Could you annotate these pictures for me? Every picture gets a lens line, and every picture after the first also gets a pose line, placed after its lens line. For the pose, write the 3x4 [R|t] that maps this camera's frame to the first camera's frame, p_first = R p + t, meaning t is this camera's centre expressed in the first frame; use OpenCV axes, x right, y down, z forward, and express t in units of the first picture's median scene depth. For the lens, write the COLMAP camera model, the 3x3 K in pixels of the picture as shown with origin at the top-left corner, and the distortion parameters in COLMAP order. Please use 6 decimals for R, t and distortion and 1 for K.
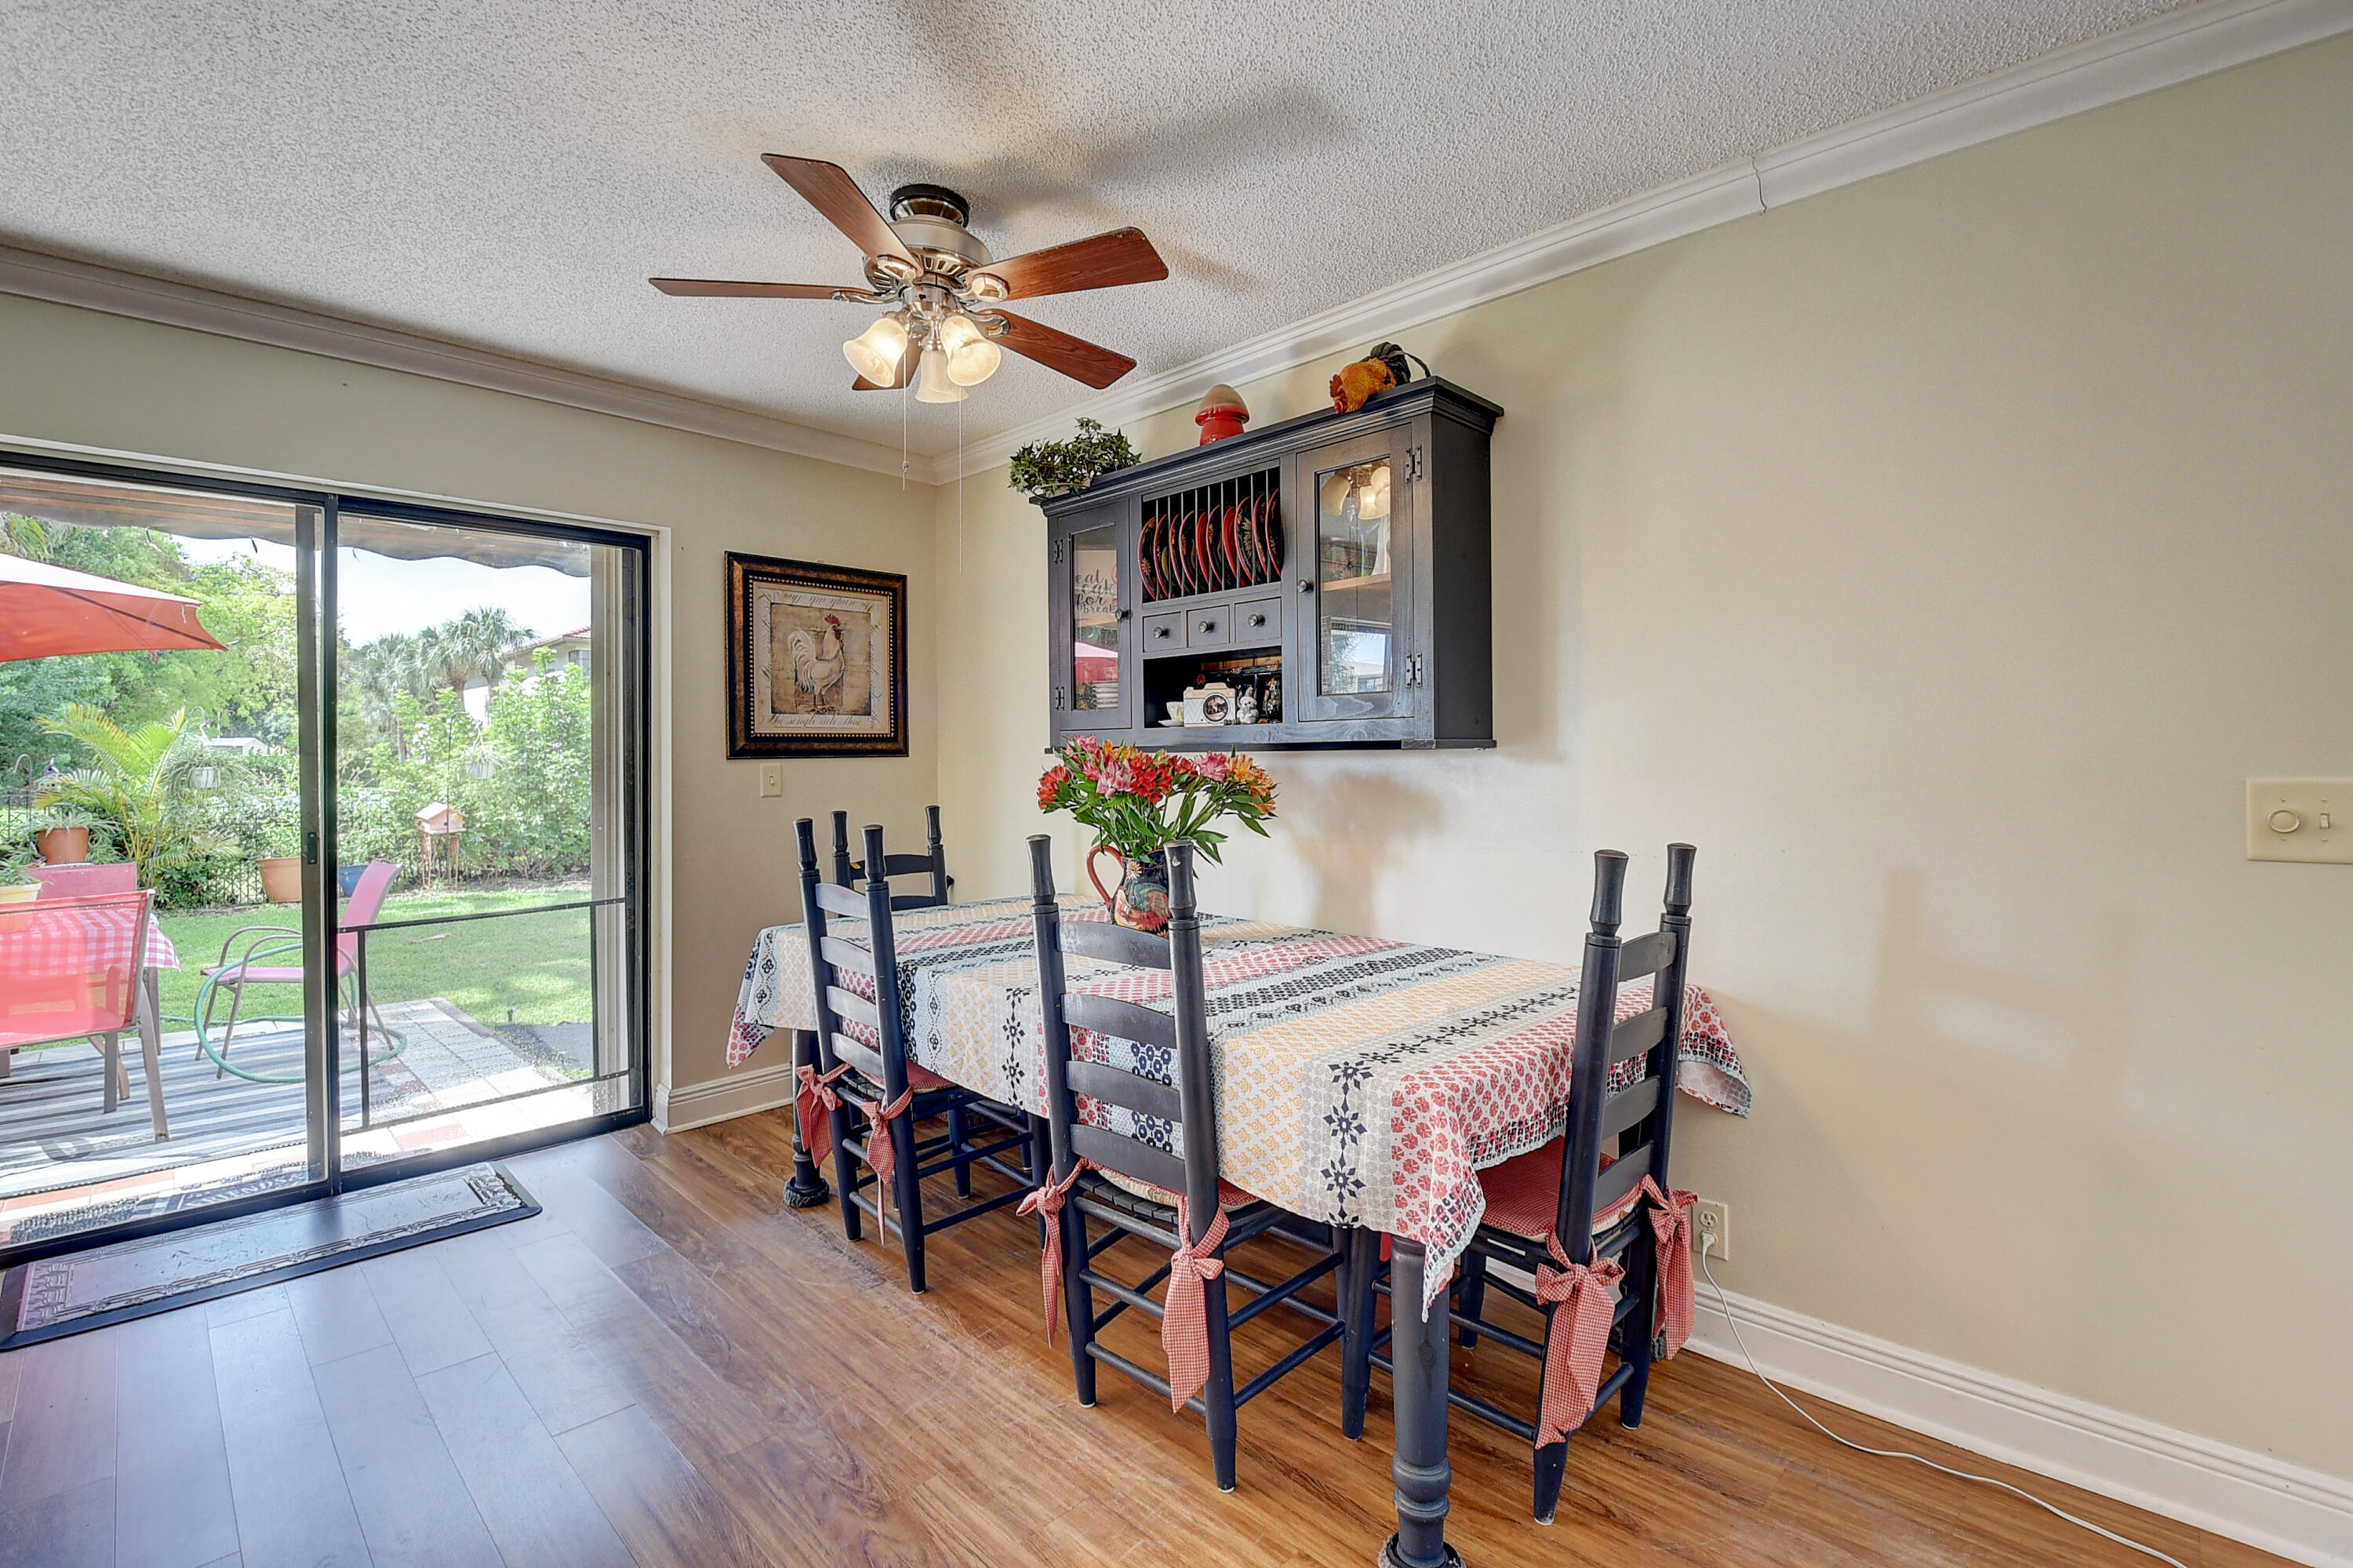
lens RADIAL K [[1039.5, 0, 1174.3], [0, 1039.5, 746.8], [0, 0, 1]] dist [0.000419, -0.015670]
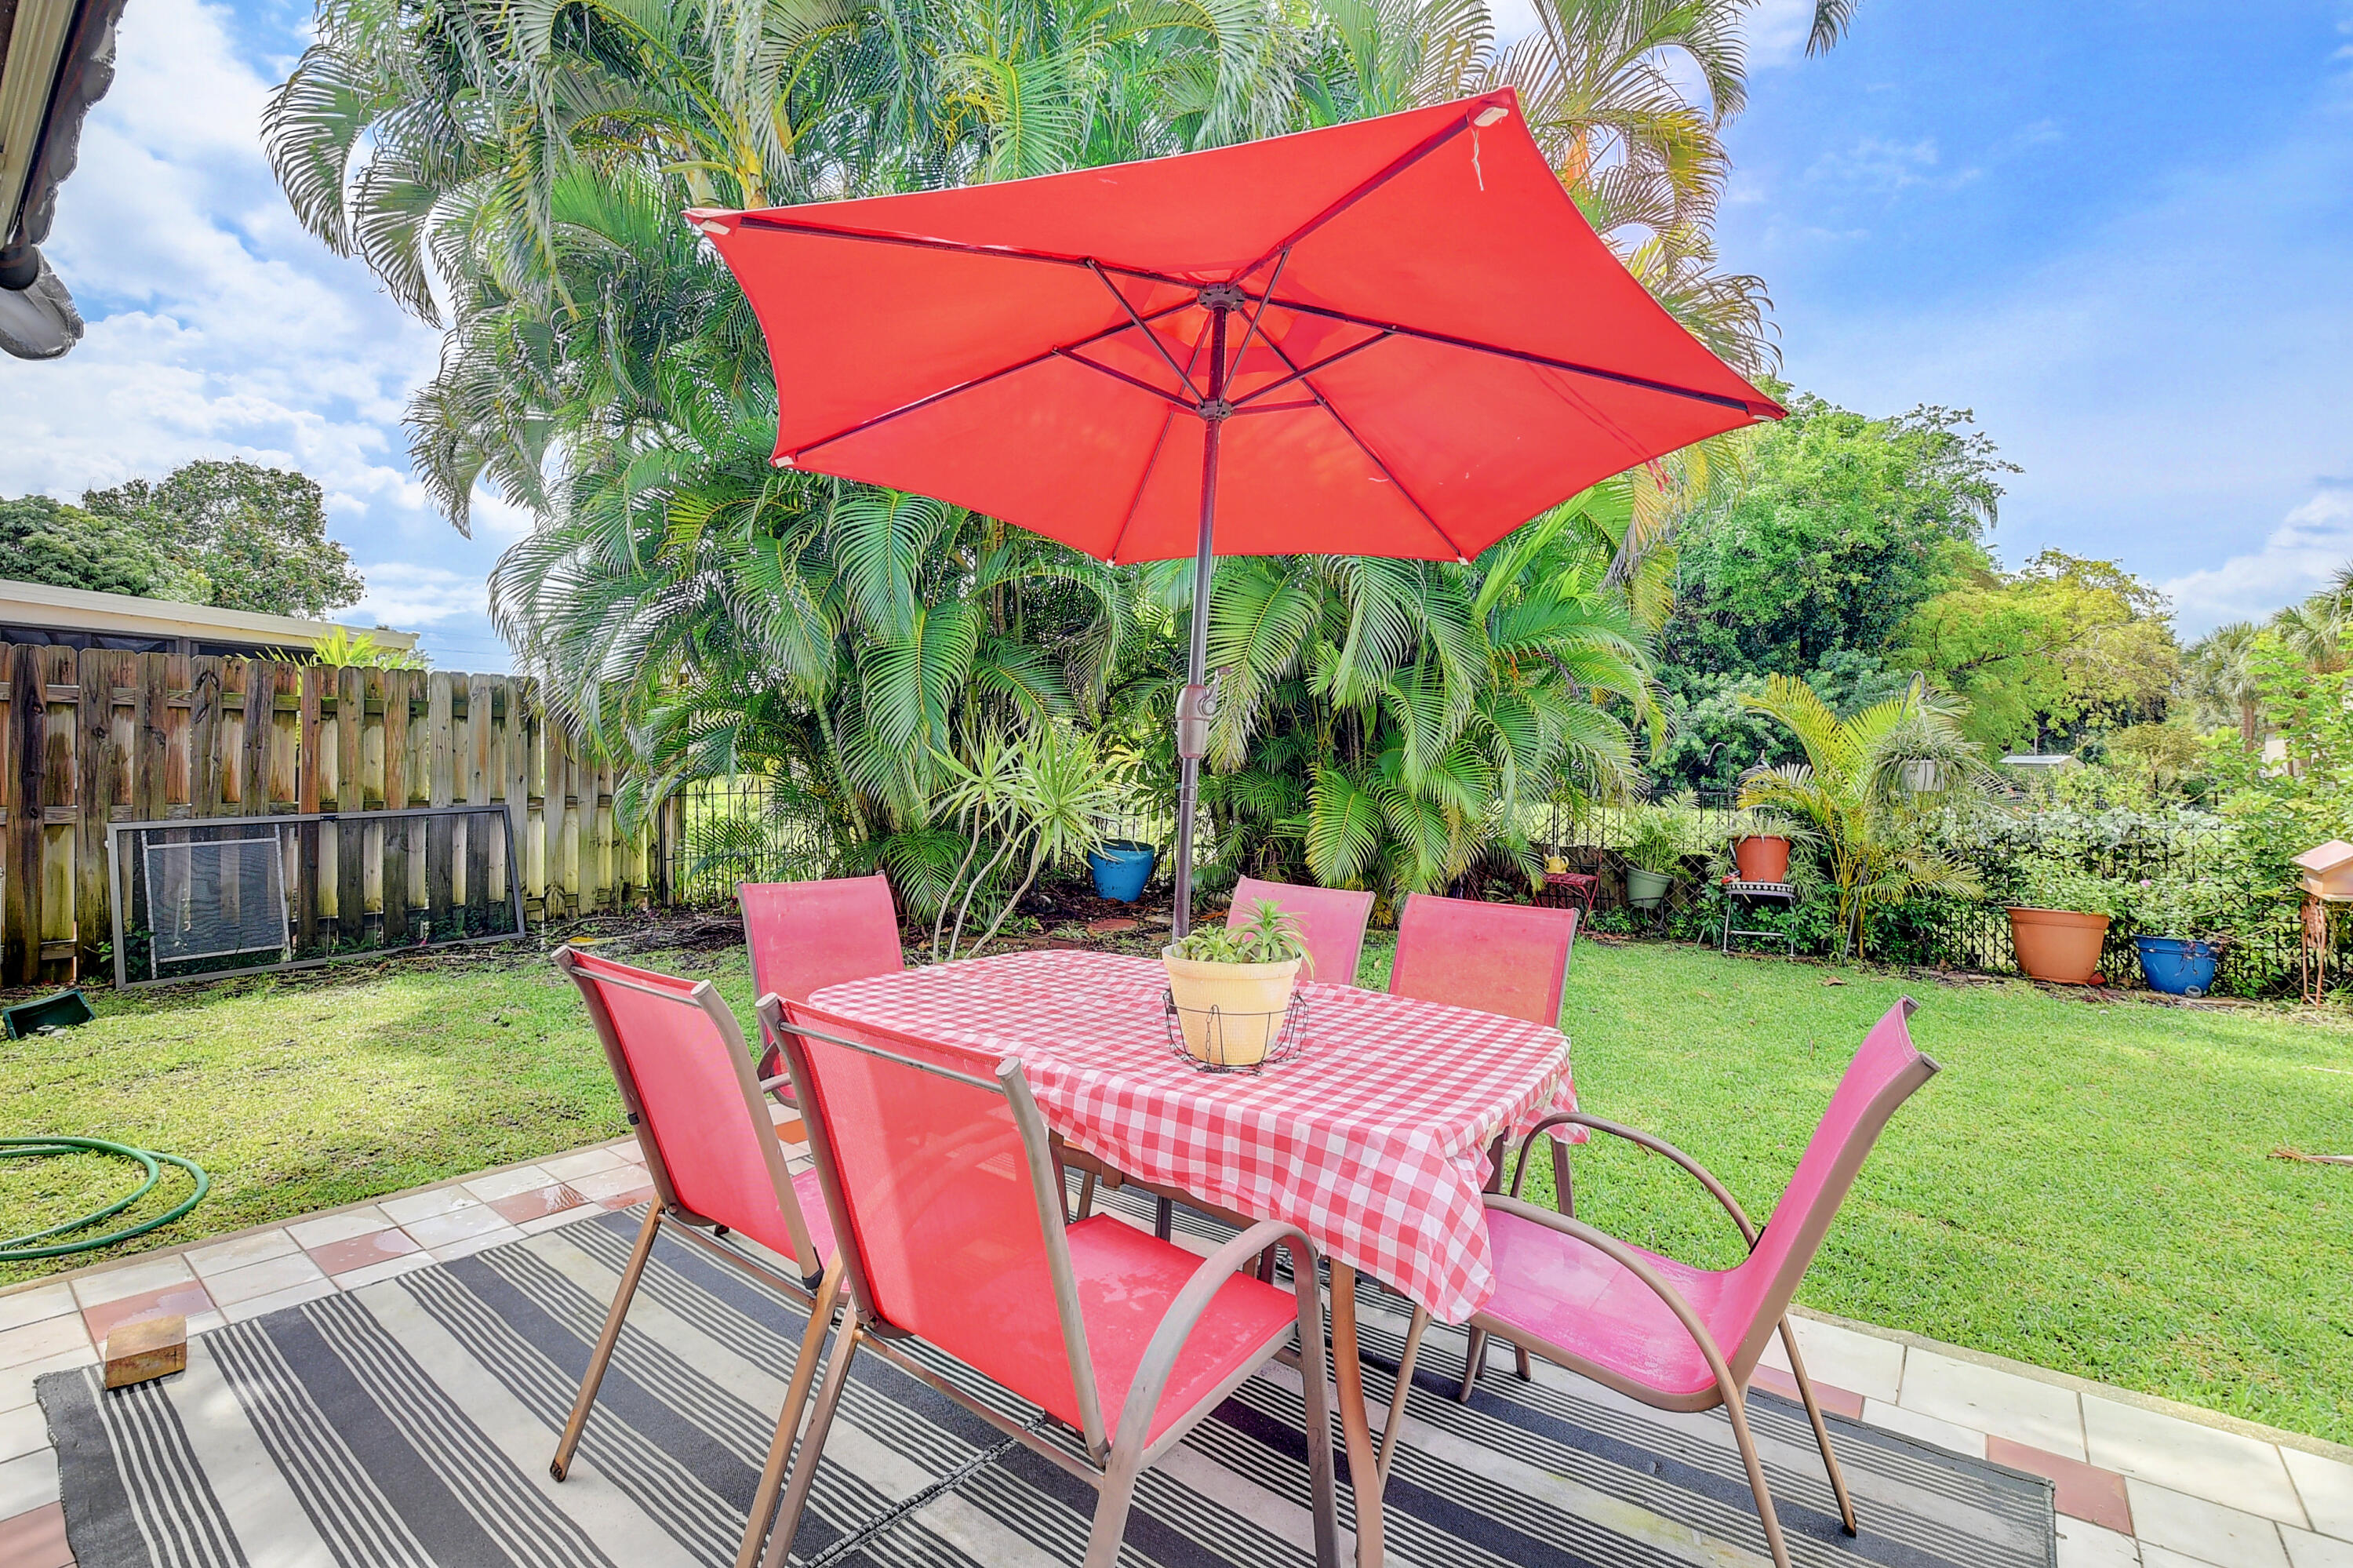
lens RADIAL K [[1021.8, 0, 1203.8], [0, 1021.8, 761.2], [0, 0, 1]] dist [0.000214, -0.009473]
pose [[0.128791, 0.002544, -0.991669, -0.647773], [-0.008856, 0.999960, 0.001415, 0.042501], [0.991632, 0.008600, 0.128808, 0.841827]]
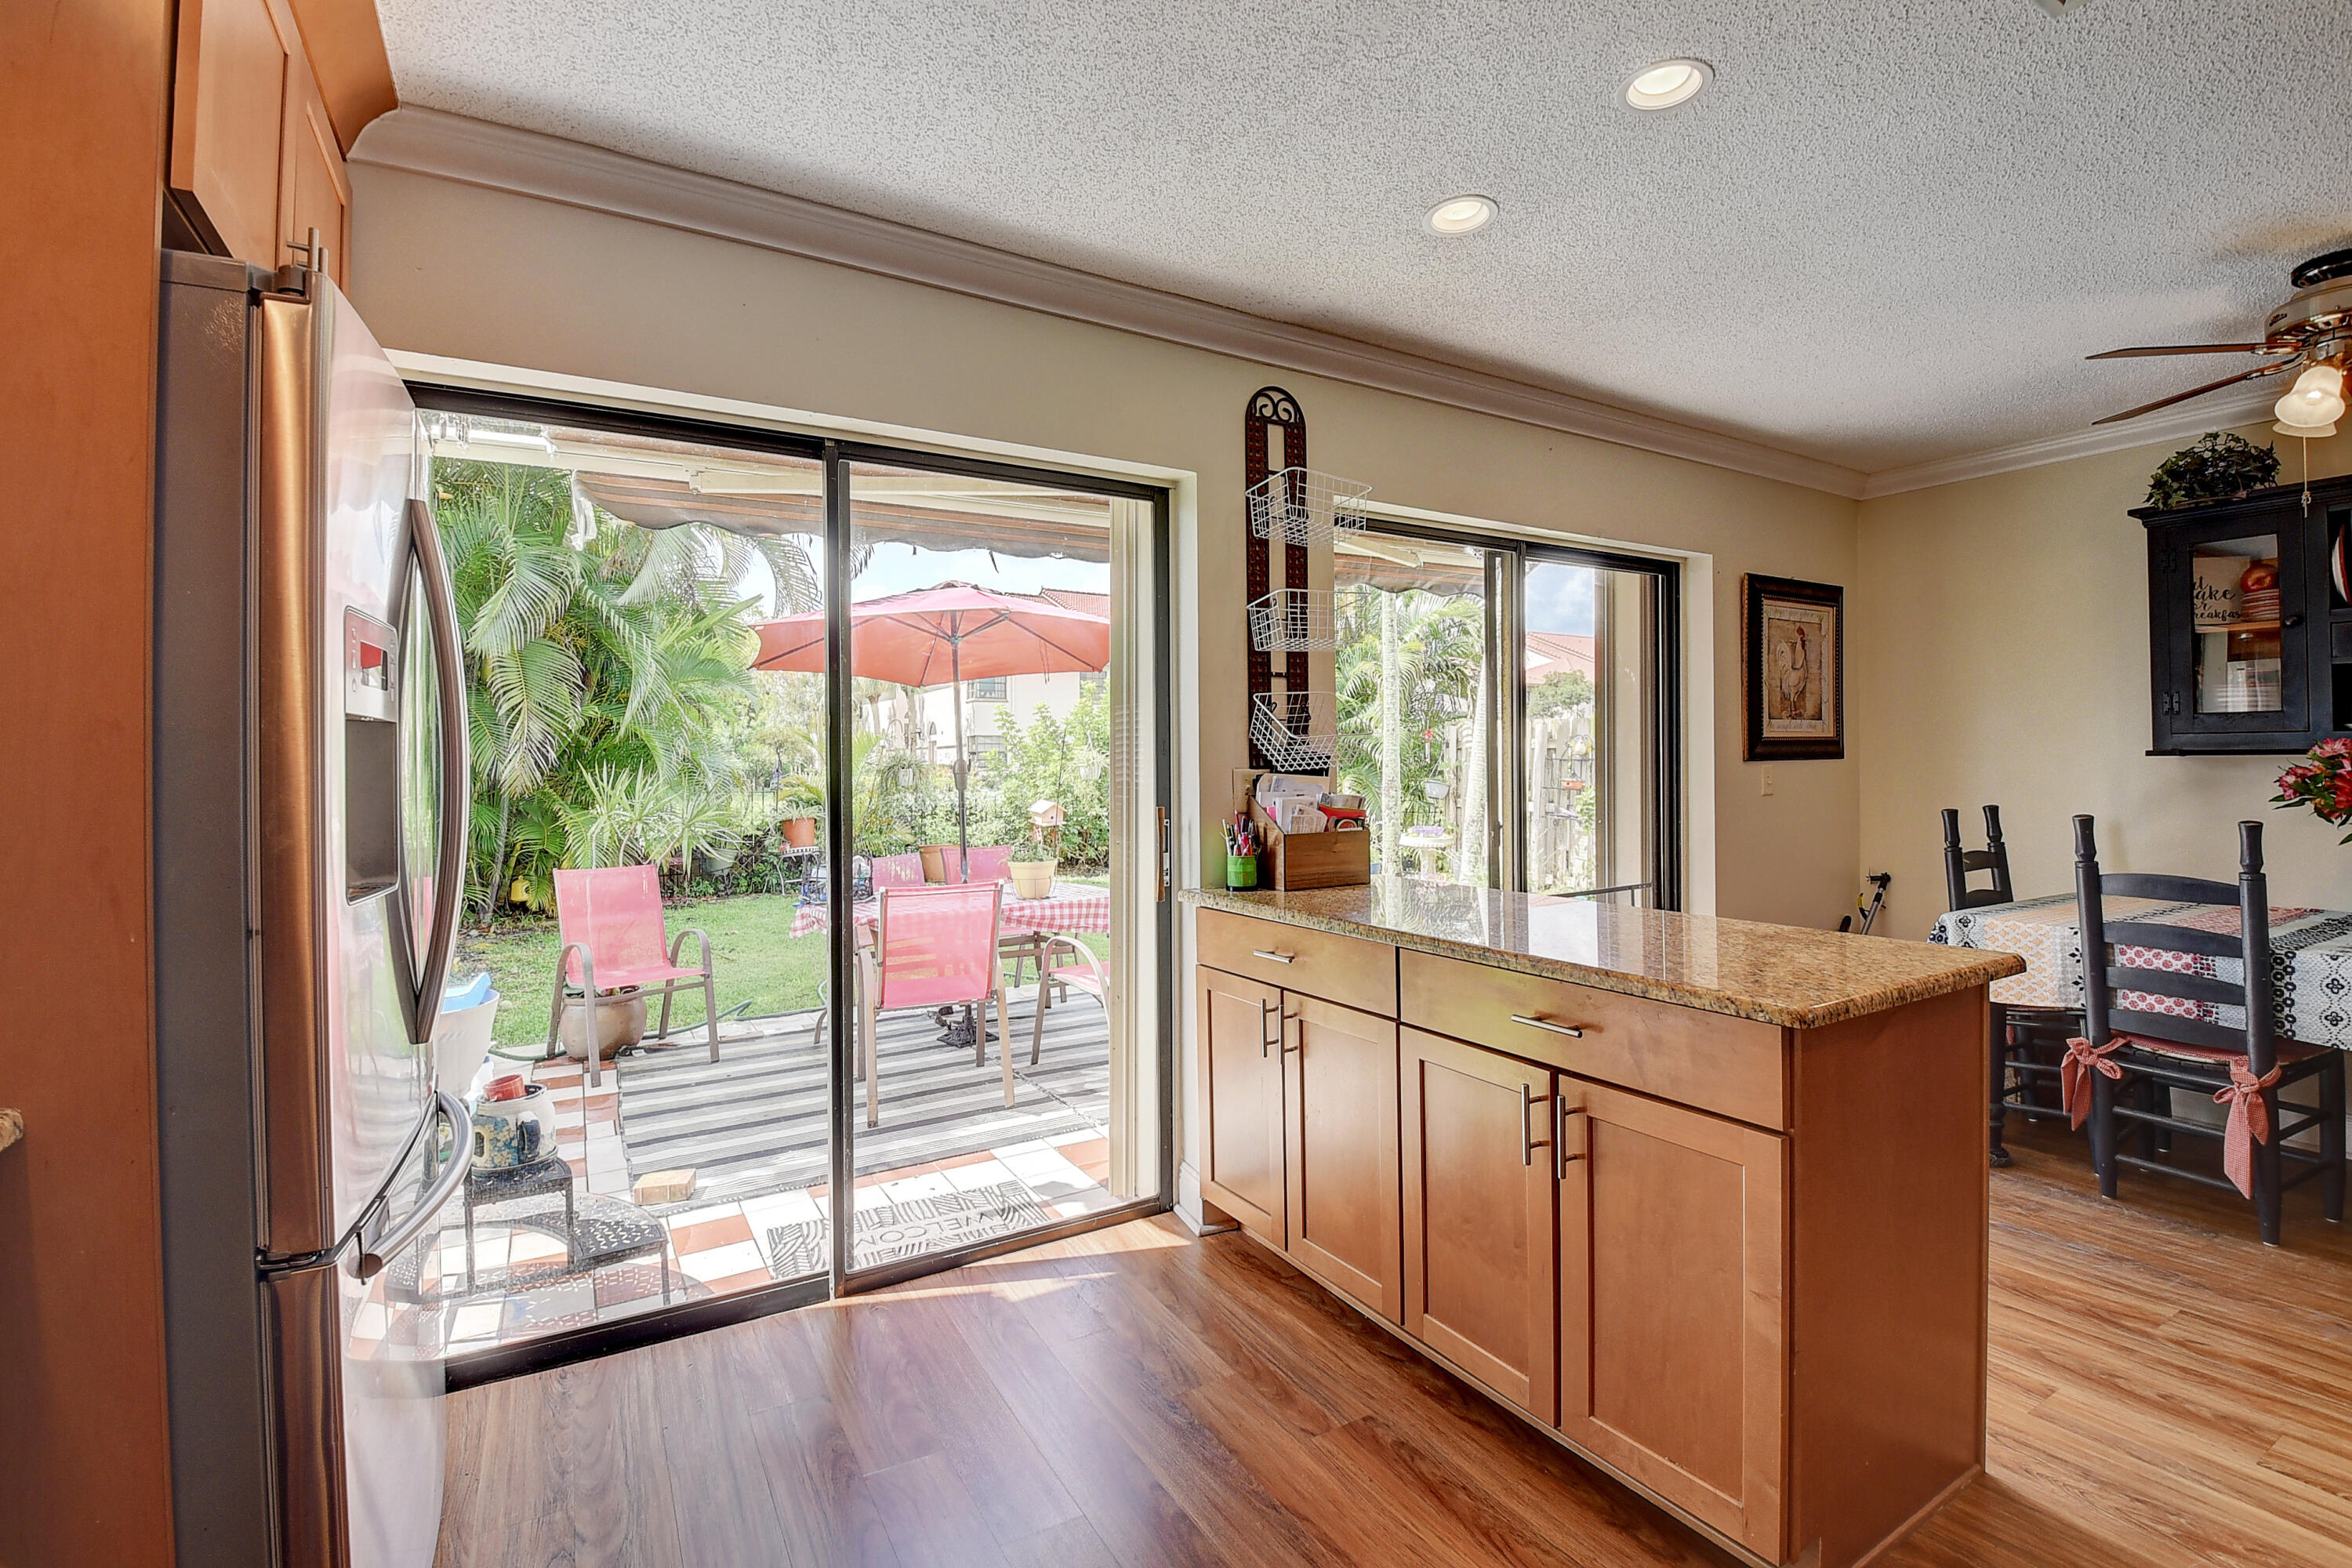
lens RADIAL K [[1039.0, 0, 1173.8], [0, 1039.0, 746.9], [0, 0, 1]] dist [0.000419, -0.015670]
pose [[0.966222, -0.003228, -0.257689, -0.607827], [0.002645, 0.999993, -0.002611, -0.001645], [0.257696, 0.001841, 0.966224, -0.183284]]
